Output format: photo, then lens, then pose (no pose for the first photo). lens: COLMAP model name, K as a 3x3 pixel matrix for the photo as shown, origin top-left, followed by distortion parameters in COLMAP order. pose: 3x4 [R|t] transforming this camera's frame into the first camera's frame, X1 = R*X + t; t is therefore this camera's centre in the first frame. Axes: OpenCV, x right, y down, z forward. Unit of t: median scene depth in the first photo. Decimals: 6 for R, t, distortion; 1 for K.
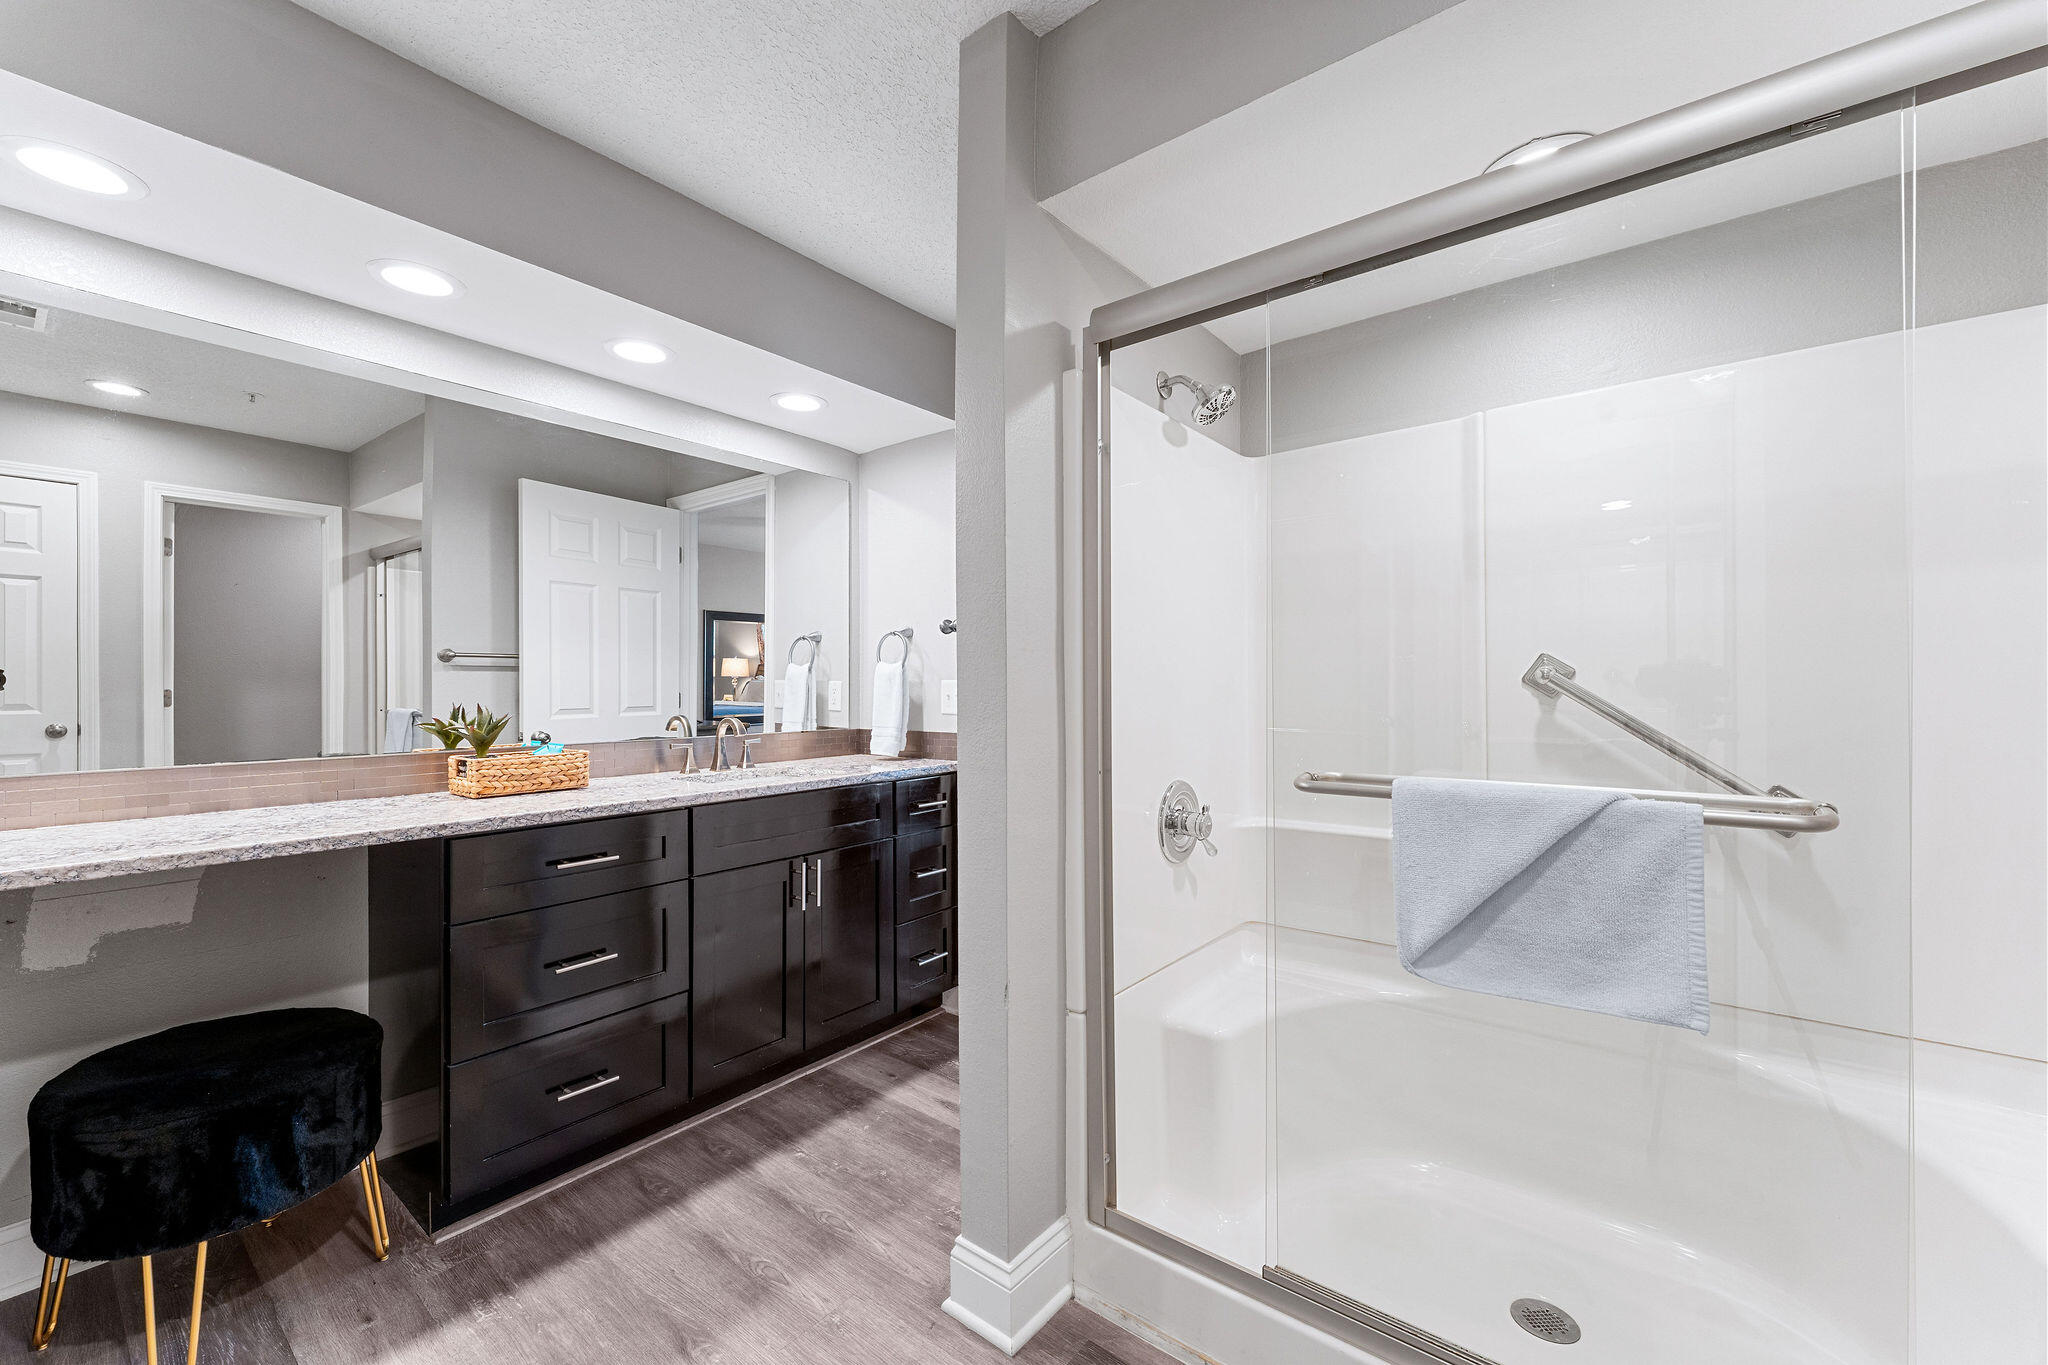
lens RADIAL K [[811.5, 0, 1013.8], [0, 811.5, 684.2], [0, 0, 1]] dist [-0.006961, -0.000005]
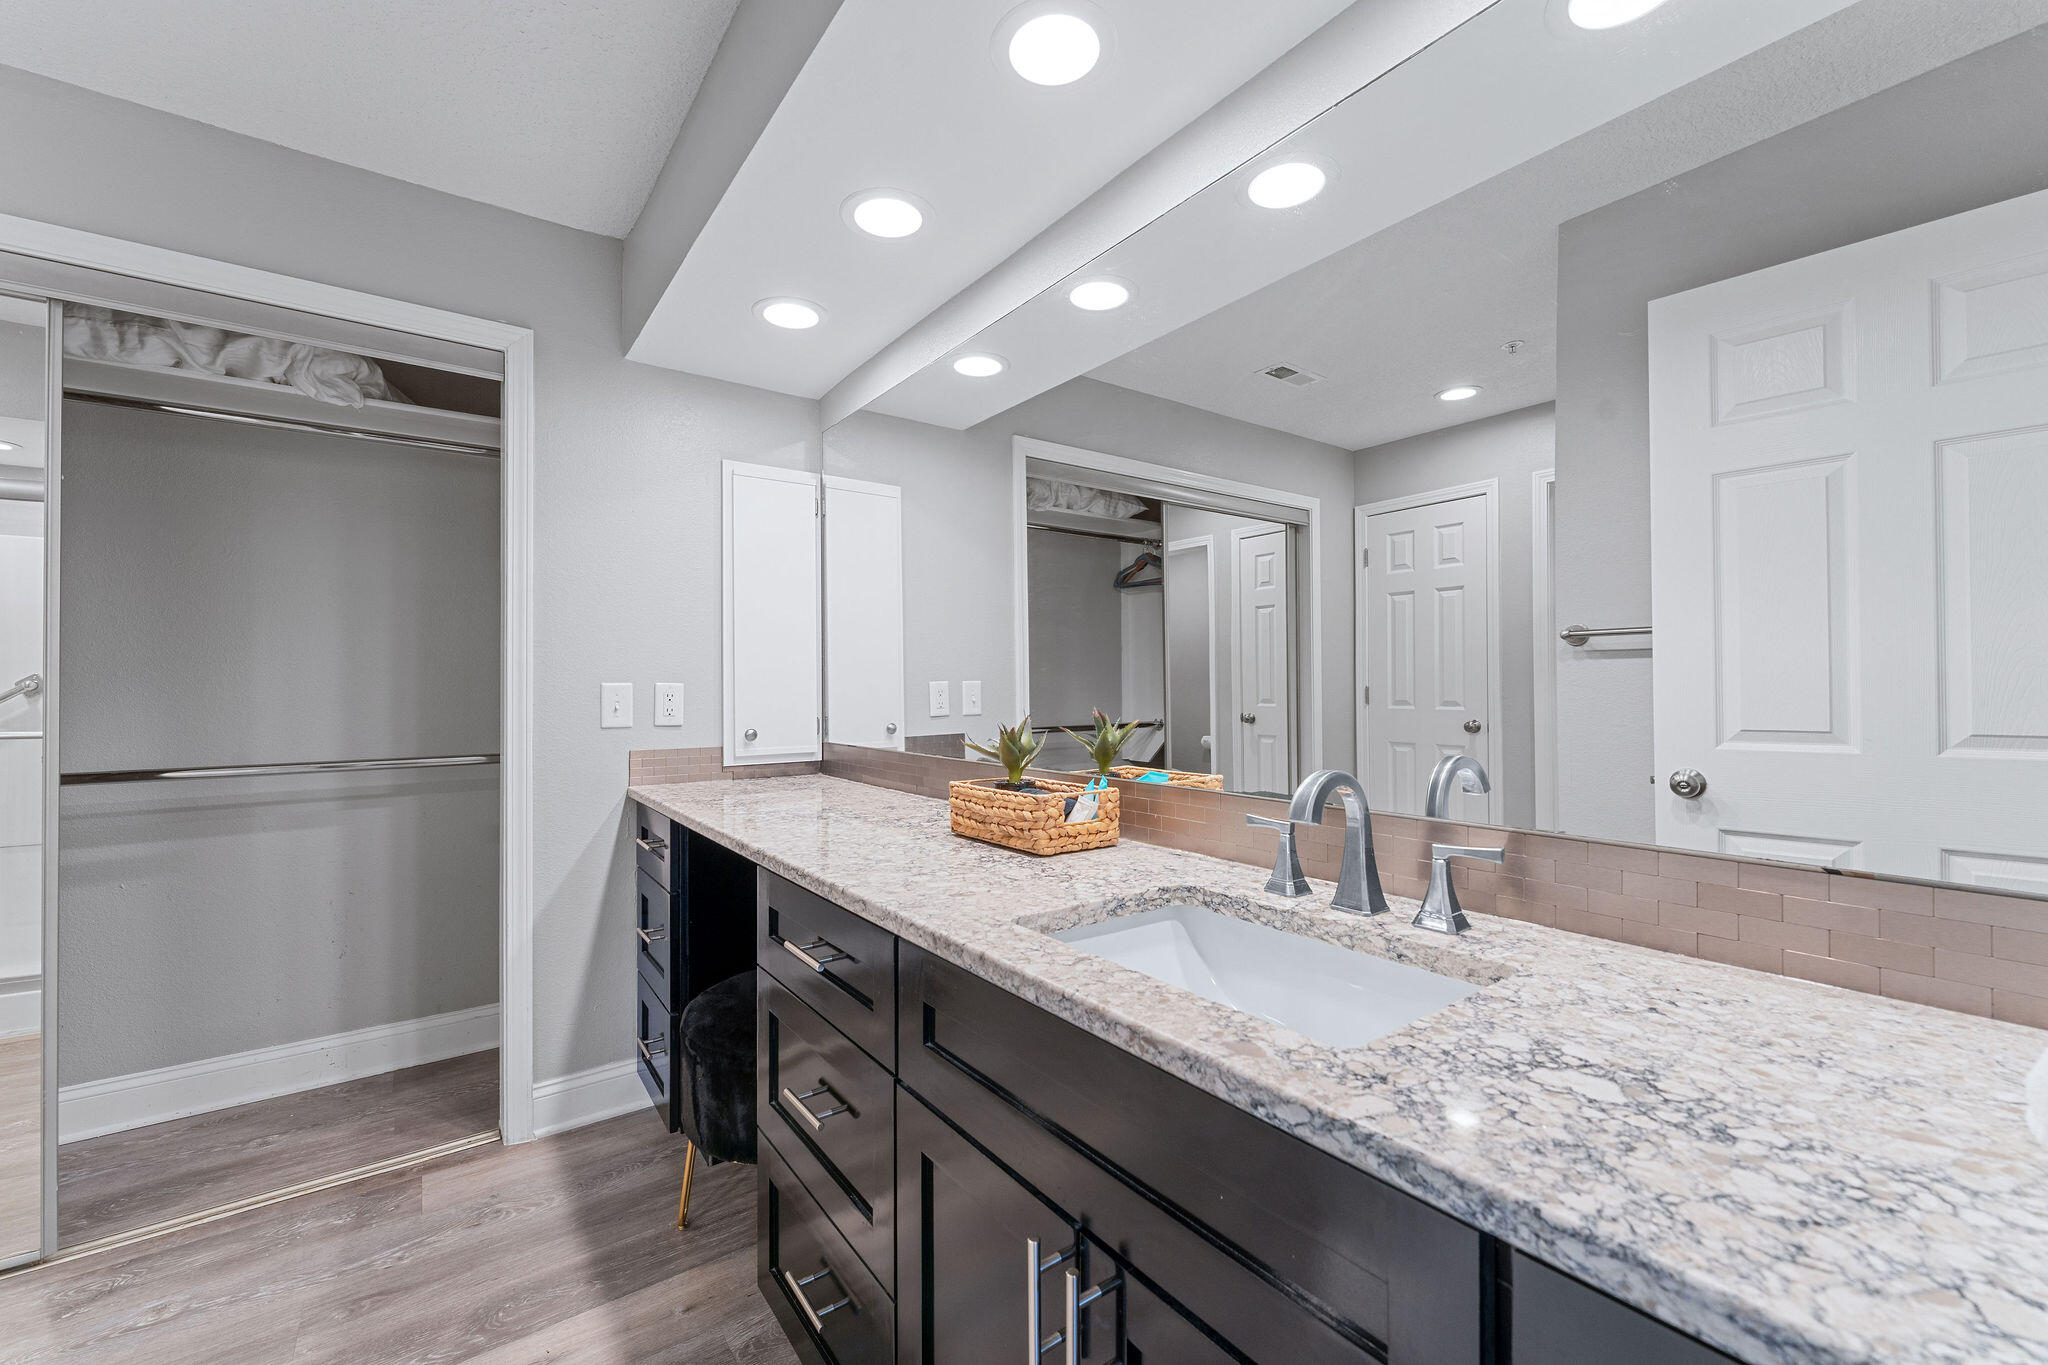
lens RADIAL K [[811.5, 0, 1013.8], [0, 811.5, 684.2], [0, 0, 1]] dist [-0.006961, -0.000005]
pose [[-0.266007, -0.002757, -0.963967, 0.032391], [0.007398, 0.999961, -0.004901, 0.002554], [0.963943, -0.008436, -0.265976, 0.728149]]
